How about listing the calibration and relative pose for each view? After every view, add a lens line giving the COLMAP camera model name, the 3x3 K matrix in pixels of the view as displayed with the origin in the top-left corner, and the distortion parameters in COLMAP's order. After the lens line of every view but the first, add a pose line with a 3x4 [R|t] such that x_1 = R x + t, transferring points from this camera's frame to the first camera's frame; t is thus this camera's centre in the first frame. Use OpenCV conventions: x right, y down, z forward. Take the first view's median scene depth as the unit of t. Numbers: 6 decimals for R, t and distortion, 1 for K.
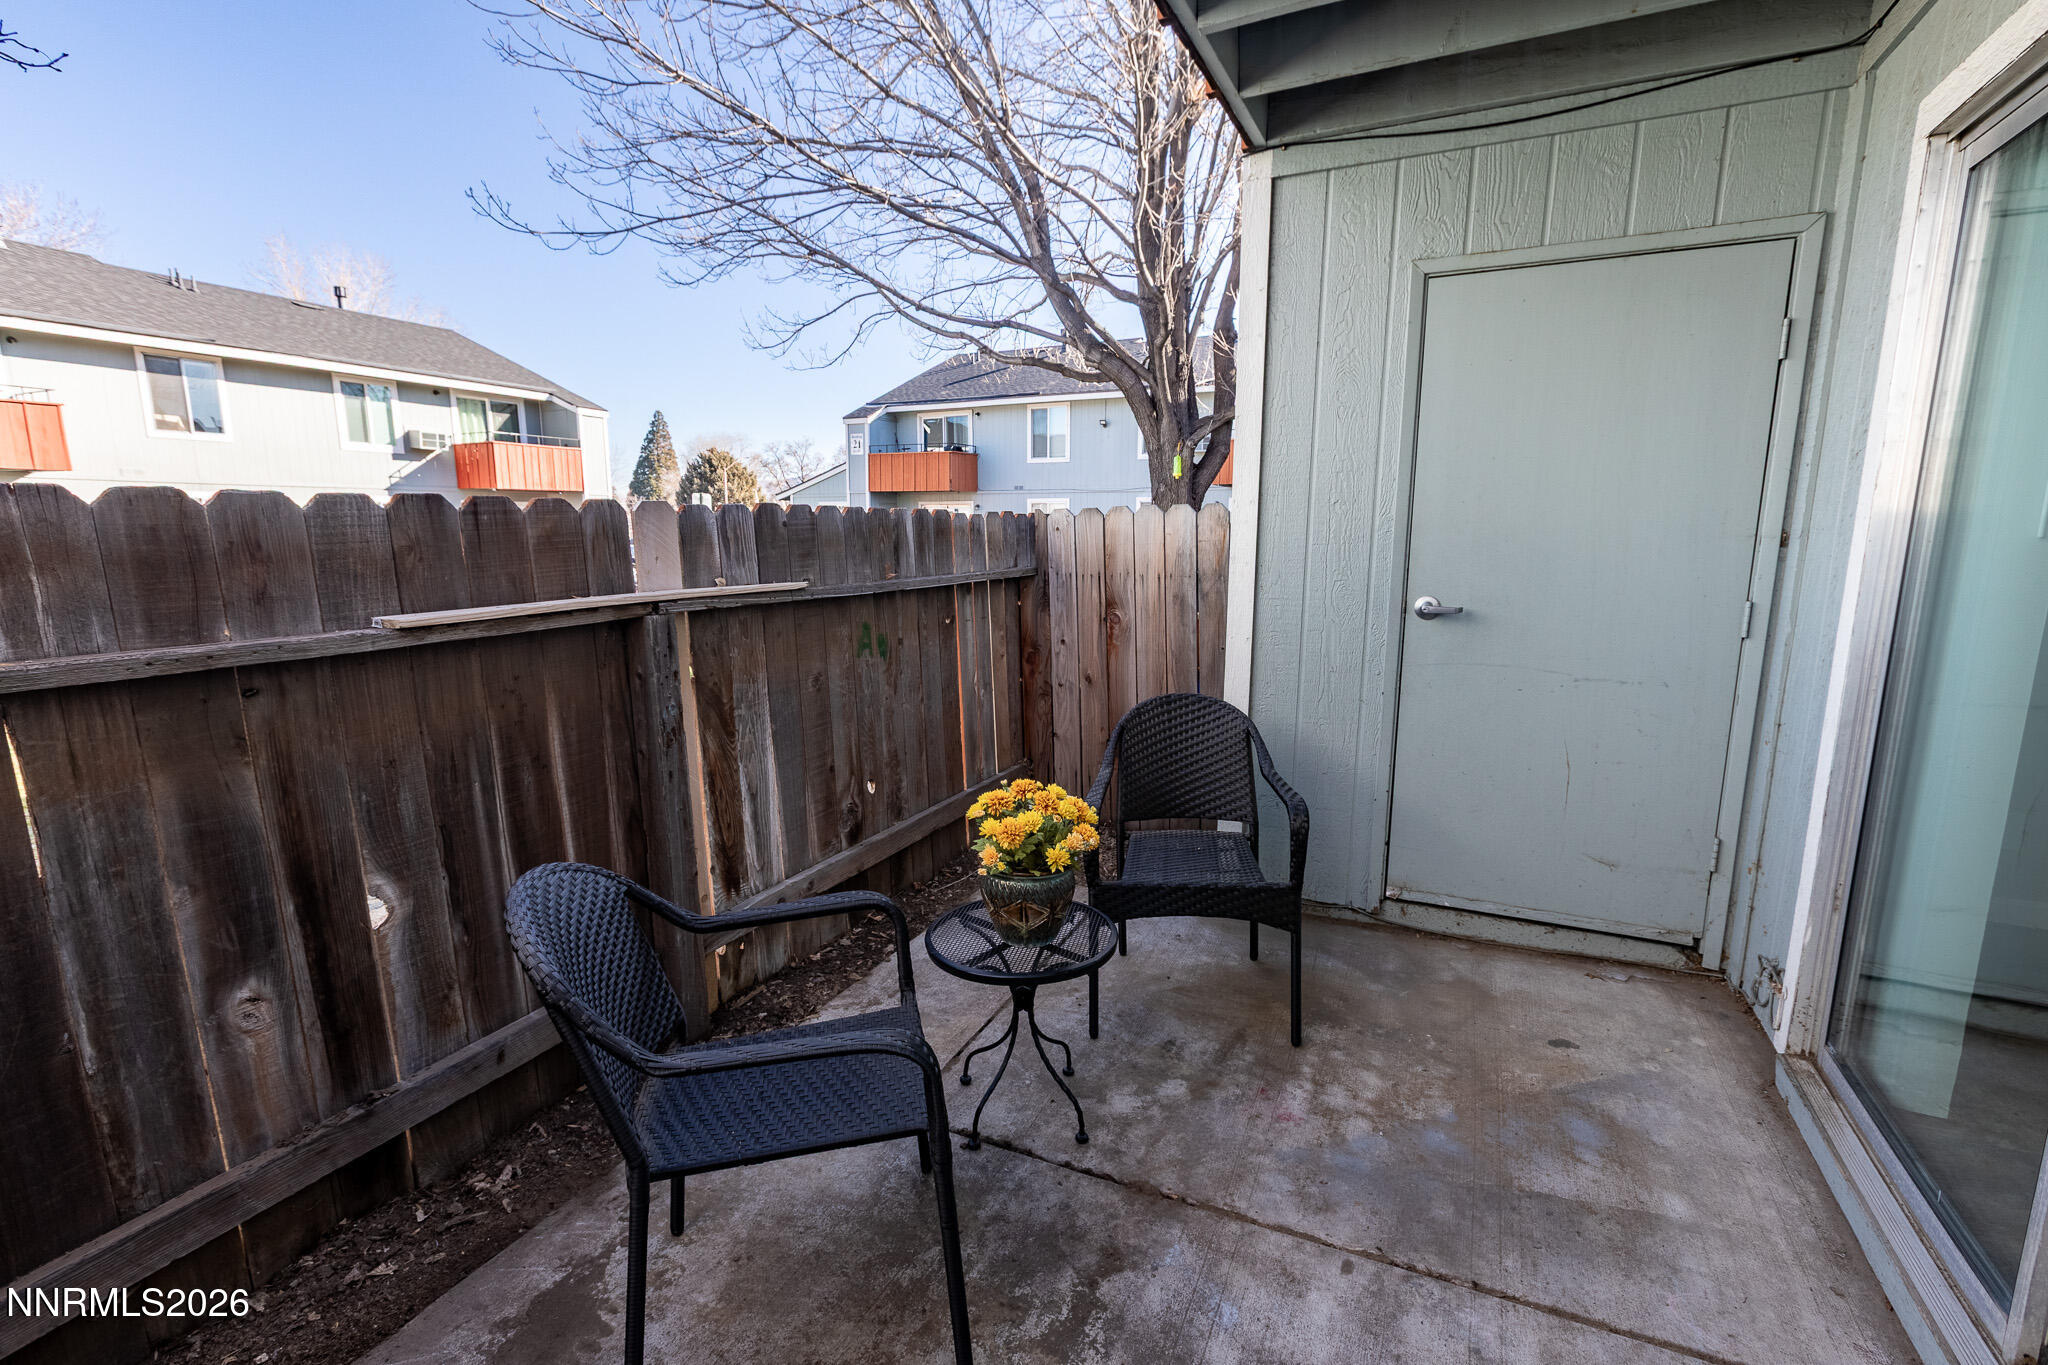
lens RADIAL K [[909.2, 0, 1008.1], [0, 909.2, 685.8], [0, 0, 1]] dist [-0.001336, 0.000791]
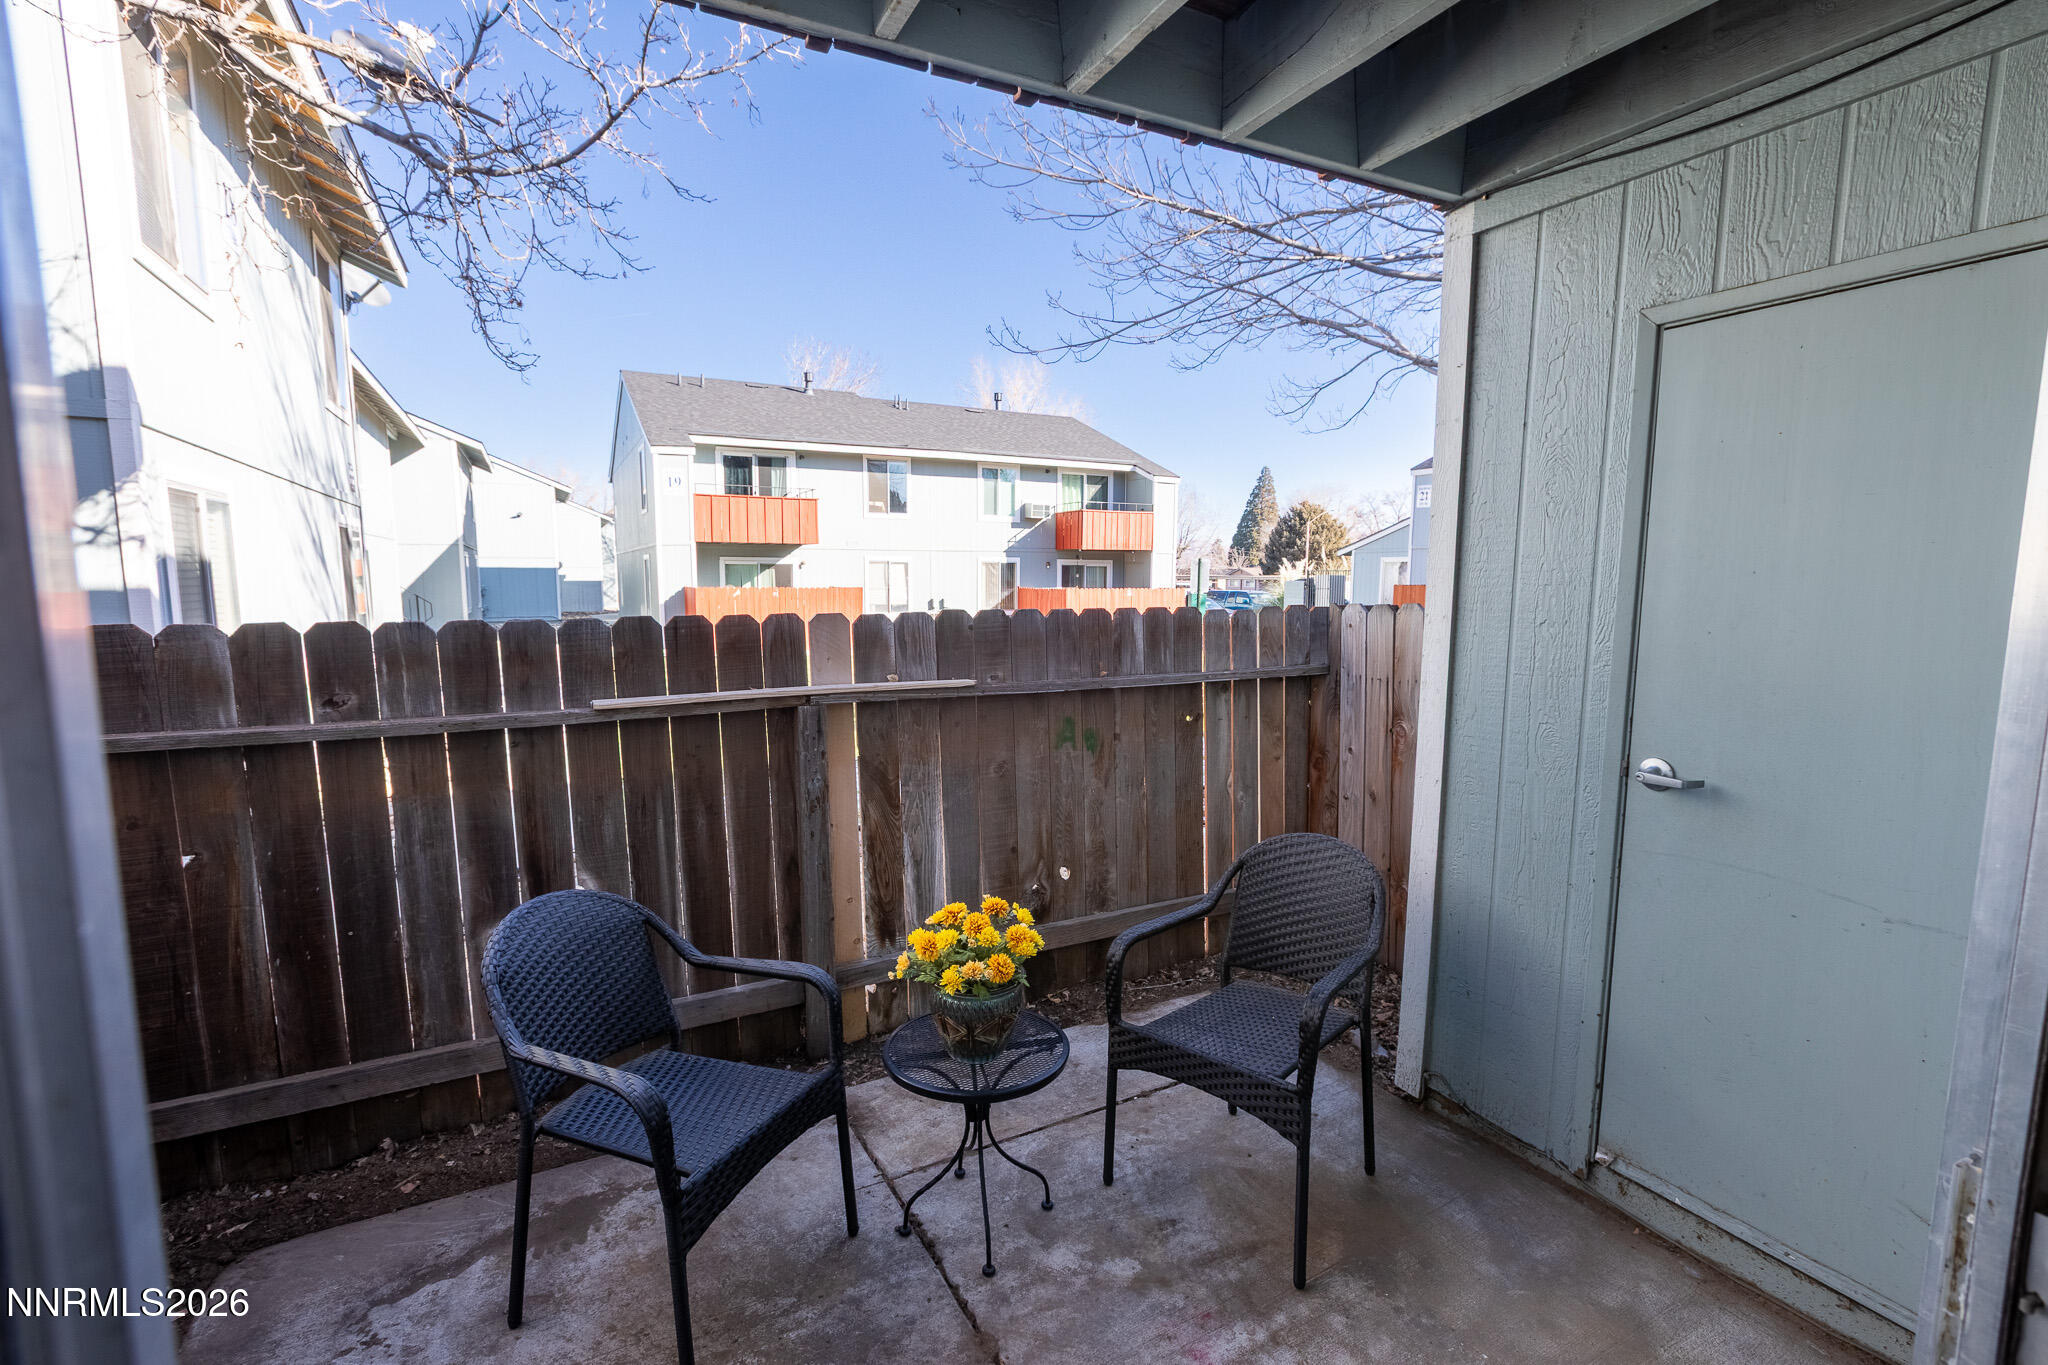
lens RADIAL K [[909.2, 0, 1006.9], [0, 909.2, 684.9], [0, 0, 1]] dist [-0.001336, 0.000791]
pose [[0.809792, 0.071183, -0.582382, 0.458883], [-0.103301, 0.994405, -0.022095, -0.087429], [0.577551, 0.078053, 0.812615, 0.111365]]
